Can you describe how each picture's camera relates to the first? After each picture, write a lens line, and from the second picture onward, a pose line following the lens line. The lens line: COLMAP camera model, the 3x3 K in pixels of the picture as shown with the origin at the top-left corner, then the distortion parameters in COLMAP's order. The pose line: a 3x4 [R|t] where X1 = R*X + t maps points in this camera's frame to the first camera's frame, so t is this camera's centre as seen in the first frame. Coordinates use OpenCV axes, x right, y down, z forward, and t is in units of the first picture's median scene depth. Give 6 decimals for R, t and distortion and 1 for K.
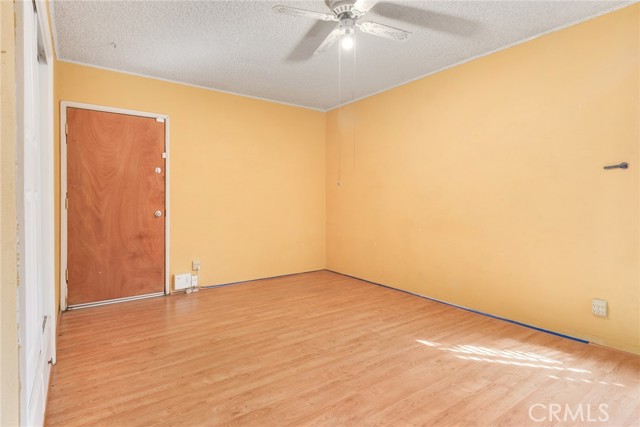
lens RADIAL K [[332.7, 0, 321.7], [0, 332.7, 204.2], [0, 0, 1]] dist [0.001960, -0.000038]
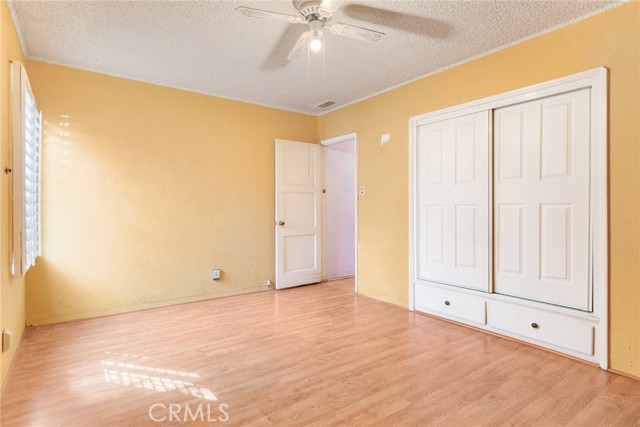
lens RADIAL K [[332.7, 0, 321.7], [0, 332.7, 204.2], [0, 0, 1]] dist [0.001960, -0.000038]
pose [[-0.999989, -0.000829, -0.004546, 0.064898], [-0.000845, 0.999993, 0.003592, -0.028423], [0.004543, 0.003595, -0.999983, 1.952892]]
